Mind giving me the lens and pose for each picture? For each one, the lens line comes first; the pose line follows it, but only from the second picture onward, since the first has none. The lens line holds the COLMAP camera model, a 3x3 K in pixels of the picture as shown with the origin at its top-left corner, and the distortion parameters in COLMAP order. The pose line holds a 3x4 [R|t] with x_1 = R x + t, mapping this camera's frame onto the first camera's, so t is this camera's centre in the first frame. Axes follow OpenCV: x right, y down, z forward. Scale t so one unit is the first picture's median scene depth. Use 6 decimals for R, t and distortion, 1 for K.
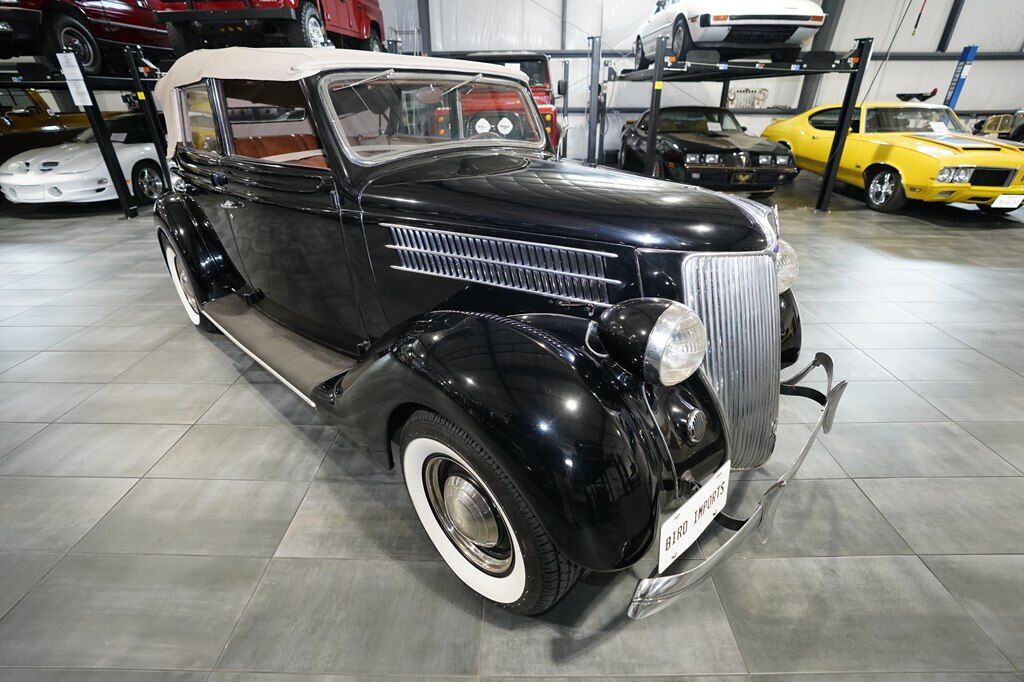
lens RADIAL K [[465.1, 0, 513.8], [0, 465.1, 336.8], [0, 0, 1]] dist [-0.034689, 0.008522]
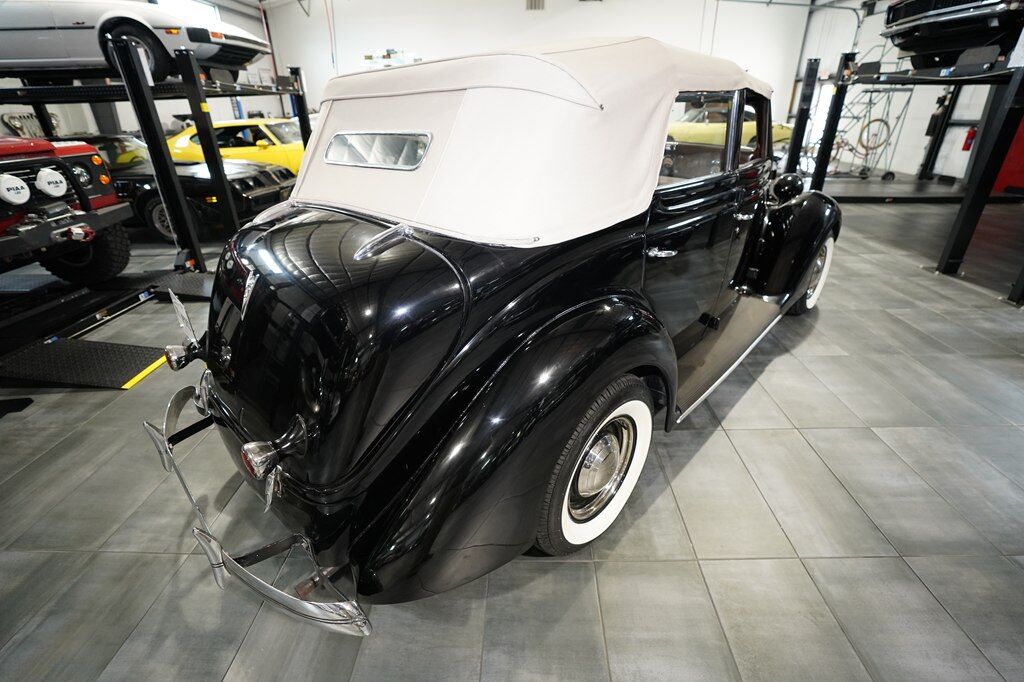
lens RADIAL K [[465.1, 0, 517.3], [0, 465.1, 341.6], [0, 0, 1]] dist [-0.034689, 0.008522]
pose [[-0.008267, -0.450277, 0.892851, -0.646151], [0.479065, 0.781961, 0.398789, -0.282839], [-0.877740, 0.431030, 0.209248, 0.530530]]
